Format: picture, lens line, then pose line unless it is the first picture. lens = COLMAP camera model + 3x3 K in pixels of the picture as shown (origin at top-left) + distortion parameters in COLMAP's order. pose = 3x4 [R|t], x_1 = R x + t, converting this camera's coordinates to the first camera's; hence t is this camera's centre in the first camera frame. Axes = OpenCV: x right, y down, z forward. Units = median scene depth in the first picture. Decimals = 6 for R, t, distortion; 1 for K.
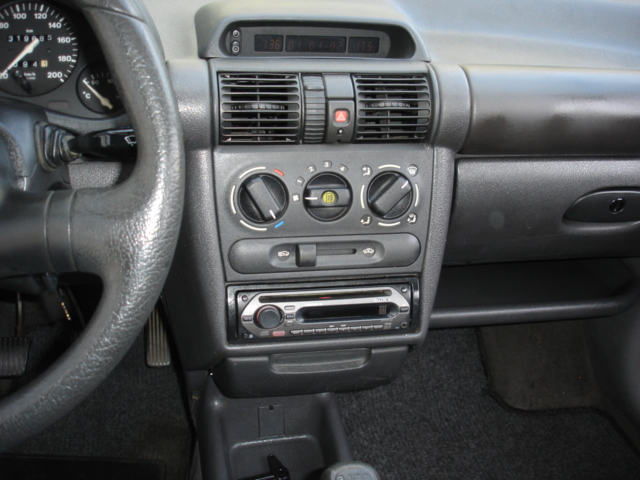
lens RADIAL K [[714.9, 0, 320.0], [0, 714.9, 240.0], [0, 0, 1]] dist [-0.108084, 0.000125]
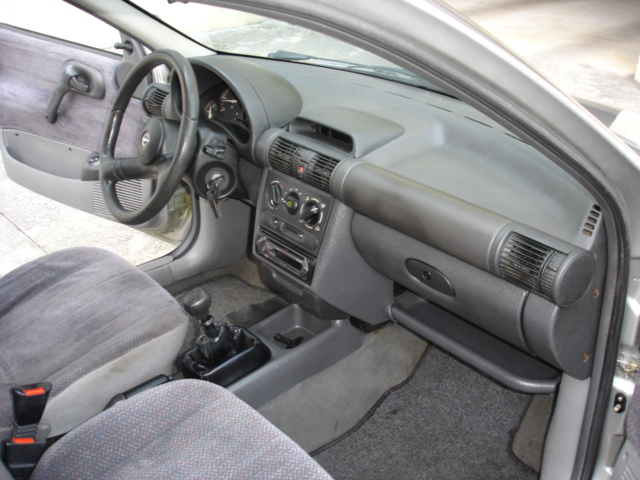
lens RADIAL K [[714.9, 0, 320.0], [0, 714.9, 240.0], [0, 0, 1]] dist [-0.108084, 0.000125]
pose [[0.491862, 0.343064, -0.800237, 1.791580], [-0.370940, 0.914084, 0.163874, -0.339655], [0.787703, 0.216236, 0.576859, -0.152891]]
